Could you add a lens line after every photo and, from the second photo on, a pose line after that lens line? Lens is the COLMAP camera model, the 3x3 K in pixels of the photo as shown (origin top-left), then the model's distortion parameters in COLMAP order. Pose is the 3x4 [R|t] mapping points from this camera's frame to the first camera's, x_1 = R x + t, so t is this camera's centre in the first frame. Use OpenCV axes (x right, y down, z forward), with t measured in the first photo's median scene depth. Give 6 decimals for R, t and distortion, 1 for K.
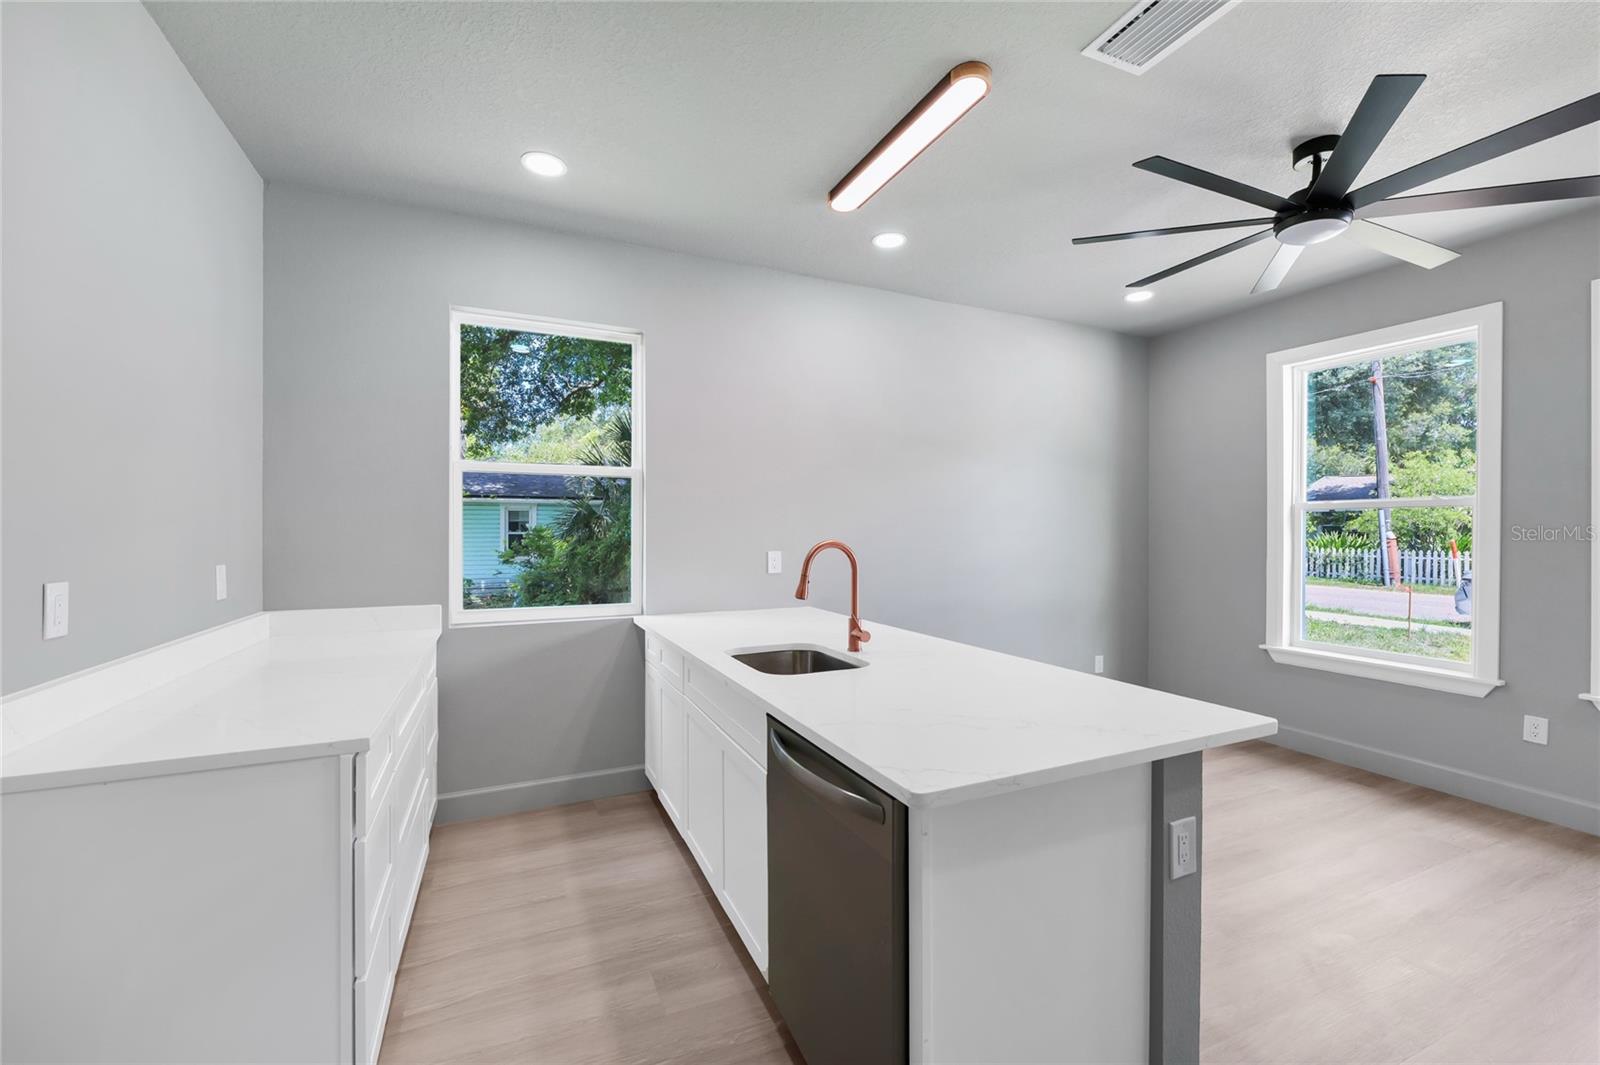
lens RADIAL K [[644.6, 0, 794.5], [0, 644.6, 531.9], [0, 0, 1]] dist [-0.001037, -0.000020]
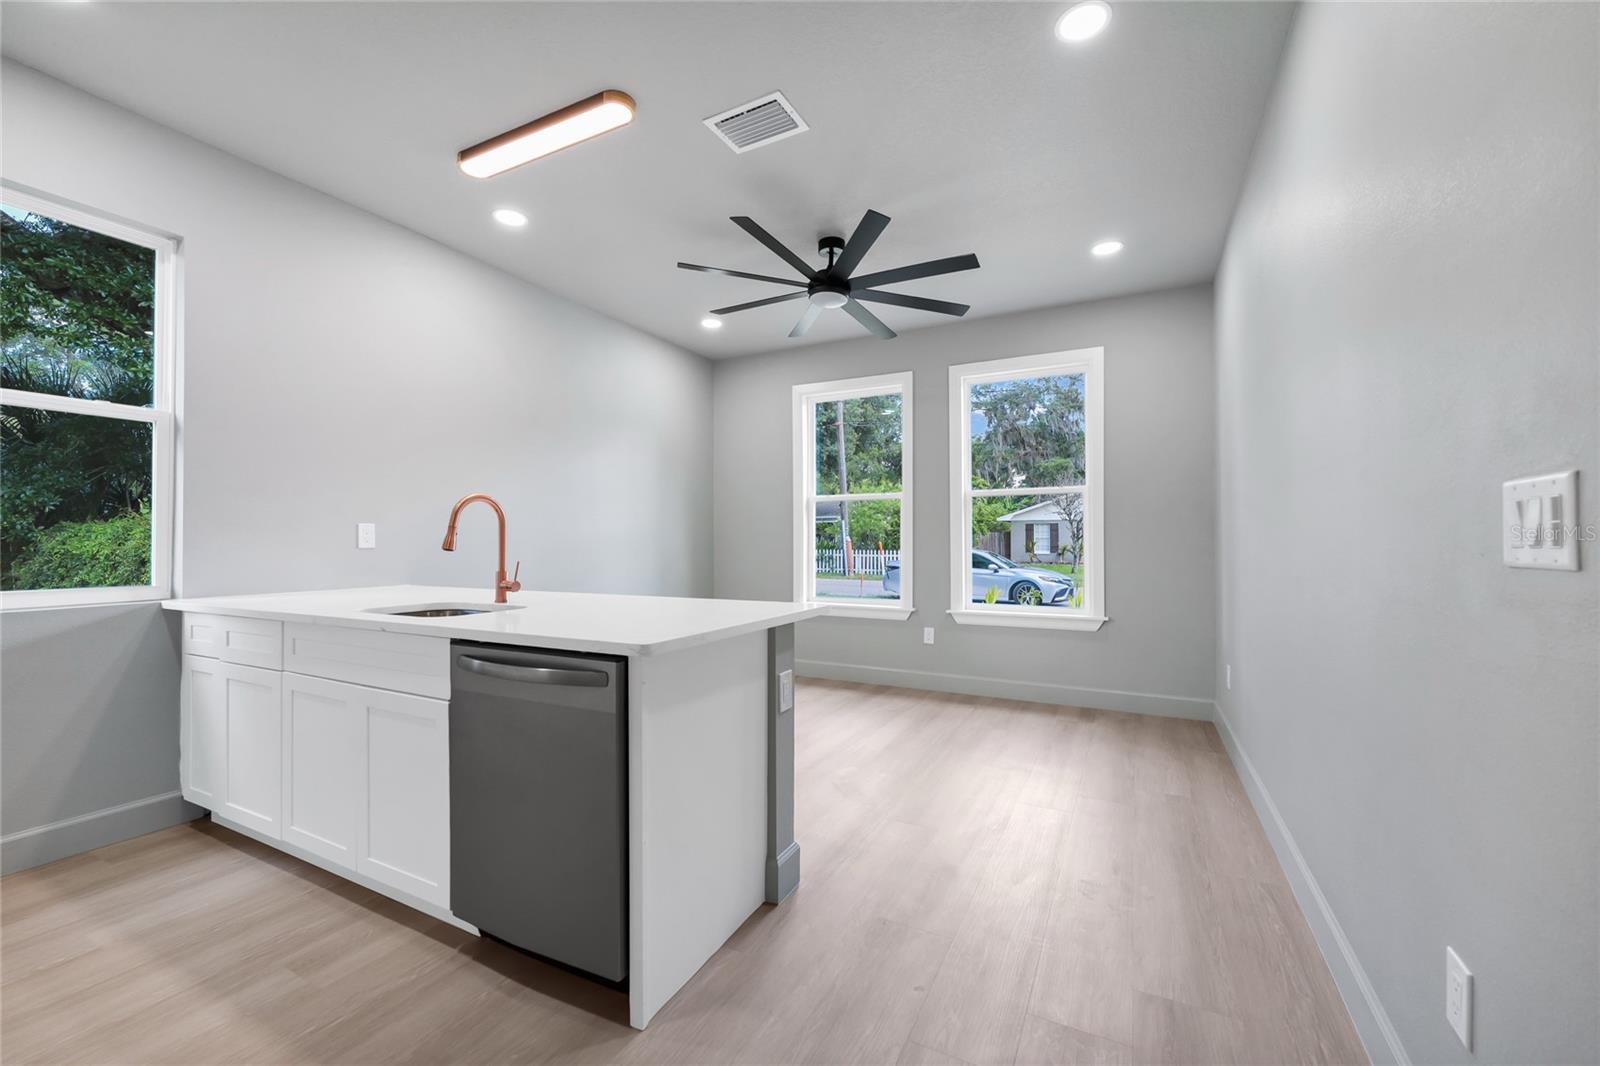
lens RADIAL K [[644.6, 0, 794.5], [0, 644.6, 532.4], [0, 0, 1]] dist [-0.001037, -0.000020]
pose [[0.785536, 0.001956, 0.618813, -0.172947], [0.007929, 0.999881, -0.013226, 0.086961], [-0.618766, 0.015296, 0.785427, -0.103034]]
